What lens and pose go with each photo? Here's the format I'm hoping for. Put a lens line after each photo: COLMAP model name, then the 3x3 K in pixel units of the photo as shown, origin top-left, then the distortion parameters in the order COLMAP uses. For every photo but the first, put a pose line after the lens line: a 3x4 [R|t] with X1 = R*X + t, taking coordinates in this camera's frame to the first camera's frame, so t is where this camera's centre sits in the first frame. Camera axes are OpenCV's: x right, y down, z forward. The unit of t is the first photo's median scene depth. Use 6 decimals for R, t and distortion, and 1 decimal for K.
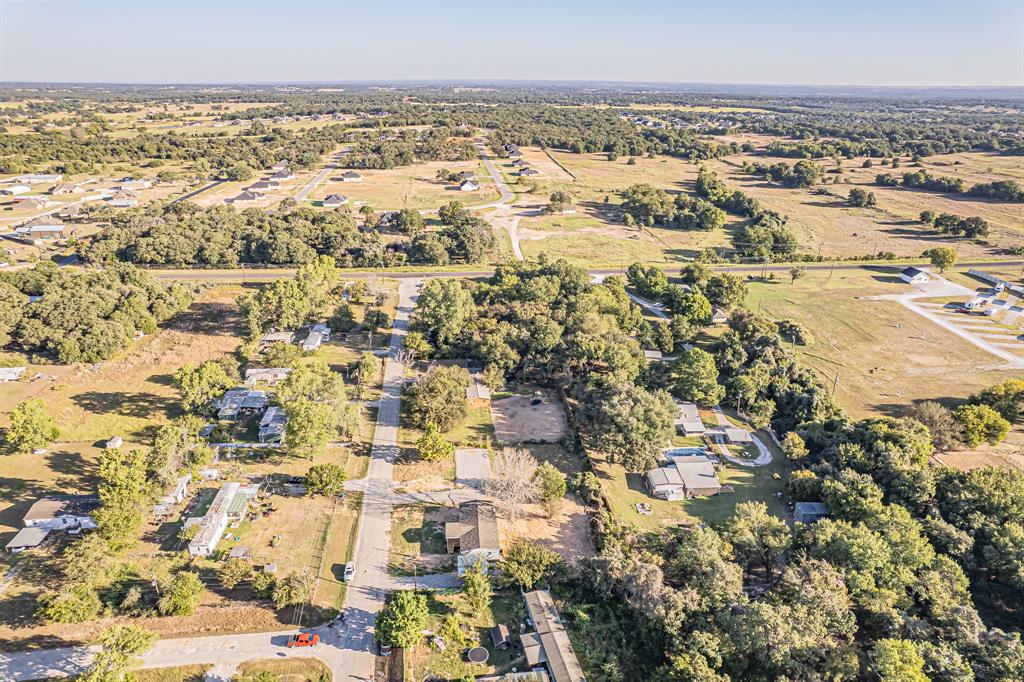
lens RADIAL K [[653.8, 0, 510.7], [0, 653.8, 353.9], [0, 0, 1]] dist [-0.073205, 0.064054]
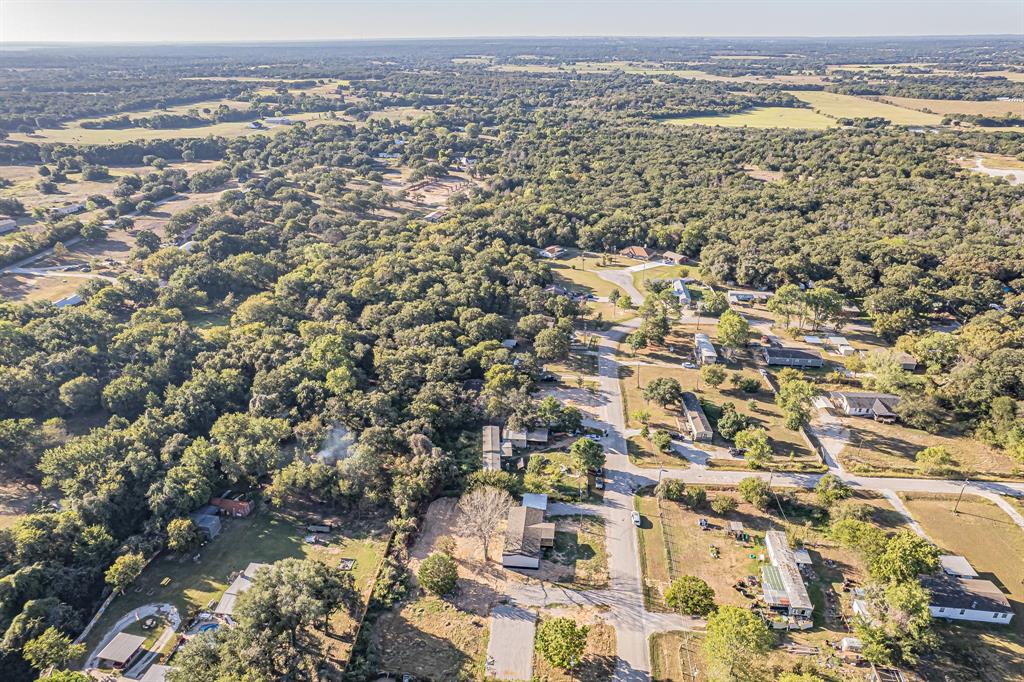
lens RADIAL K [[653.8, 0, 510.7], [0, 653.8, 353.9], [0, 0, 1]] dist [-0.073205, 0.064054]
pose [[-0.981206, -0.090661, 0.170341, -0.087905], [0.070731, 0.652334, 0.754624, -0.350025], [-0.179534, 0.752489, -0.633662, 0.695409]]
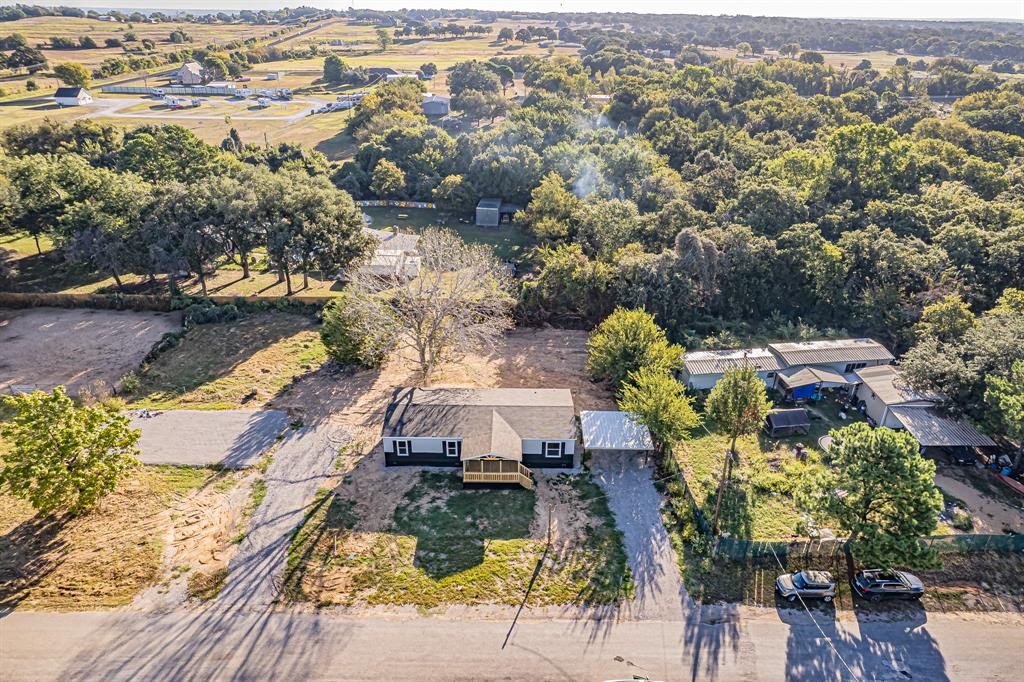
lens RADIAL K [[653.8, 0, 510.7], [0, 653.8, 353.9], [0, 0, 1]] dist [-0.073205, 0.064054]
pose [[0.099425, -0.473293, 0.875276, -0.189063], [0.382347, 0.830276, 0.405528, 0.033234], [-0.918654, 0.294339, 0.263512, 0.409920]]
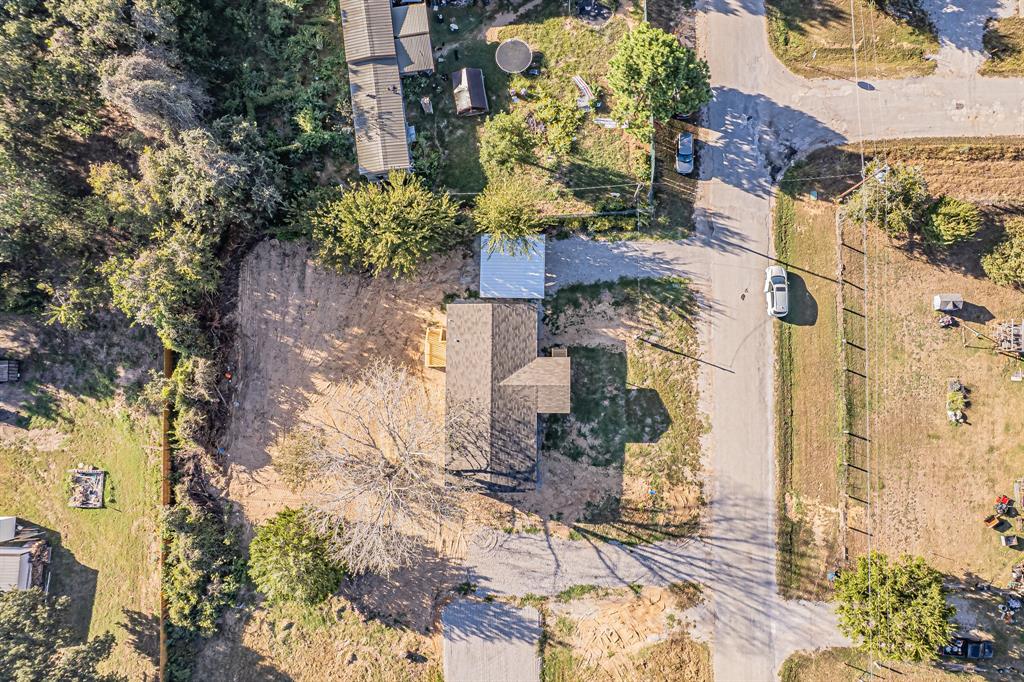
lens RADIAL K [[653.8, 0, 510.7], [0, 653.8, 353.9], [0, 0, 1]] dist [-0.073205, 0.064054]
pose [[-0.995016, -0.099719, 0.000548, -0.027984], [0.035606, -0.350133, 0.936023, -0.053769], [-0.093147, 0.931377, 0.351938, 0.394165]]
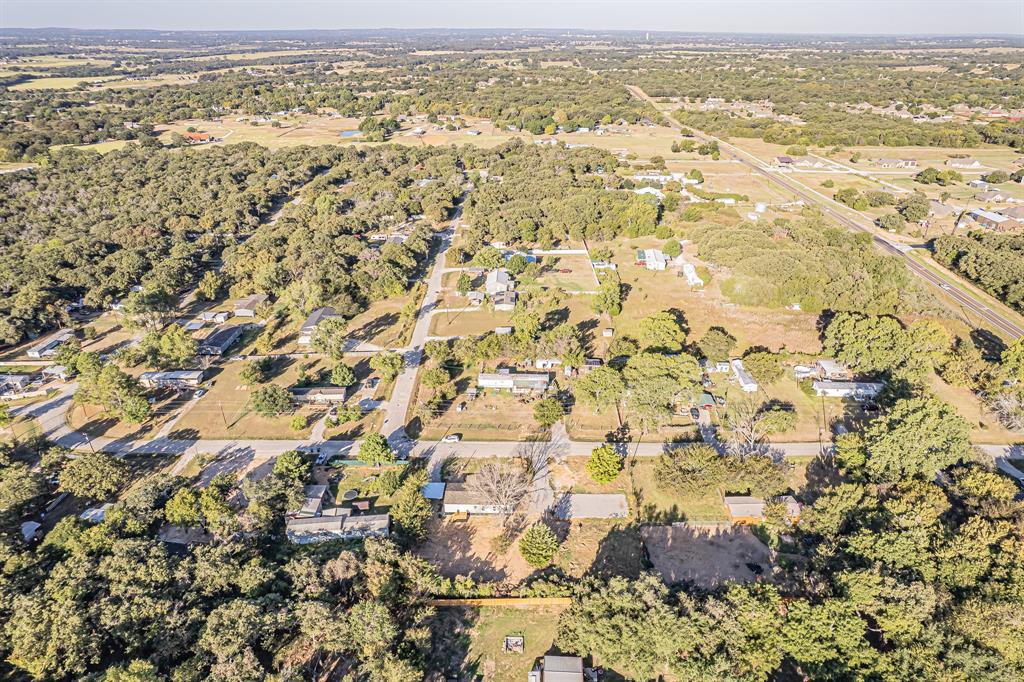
lens RADIAL K [[653.8, 0, 510.7], [0, 653.8, 353.9], [0, 0, 1]] dist [-0.073205, 0.064054]
pose [[-0.115799, 0.440808, -0.890101, 0.404653], [-0.391558, 0.803302, 0.448763, -0.221712], [0.912838, 0.400492, 0.079580, 0.410293]]
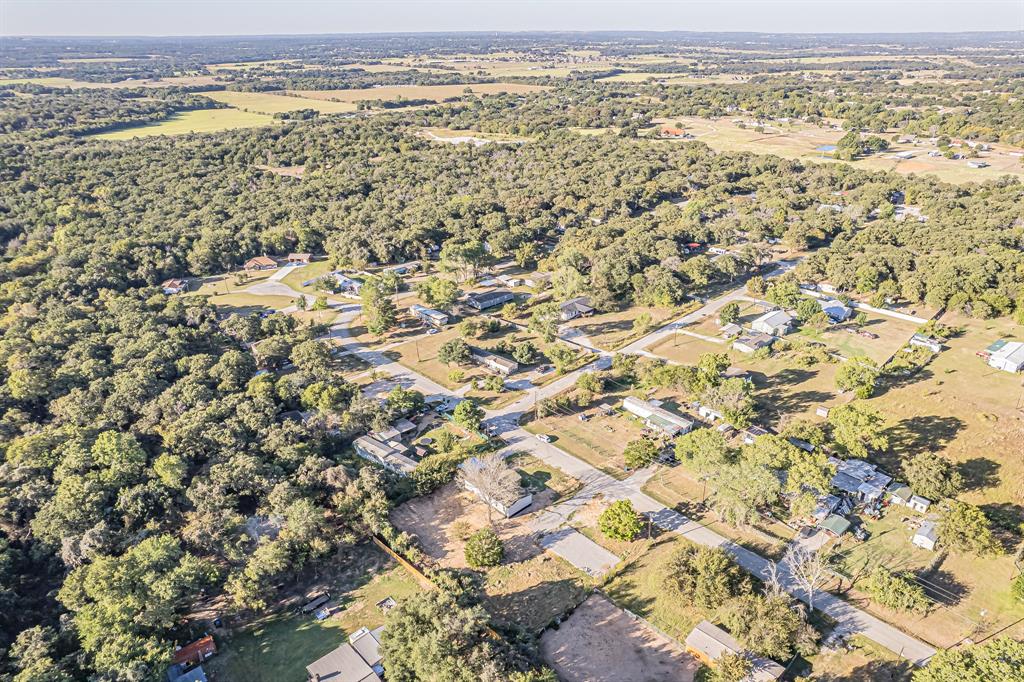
lens RADIAL K [[671.7, 0, 525.2], [0, 671.7, 367.5], [0, 0, 1]] dist [-0.072967, 0.059678]
pose [[-0.778258, 0.279309, -0.562407, 0.250827], [-0.249177, 0.684735, 0.684871, -0.341372], [0.576390, 0.673145, -0.463303, 0.686018]]
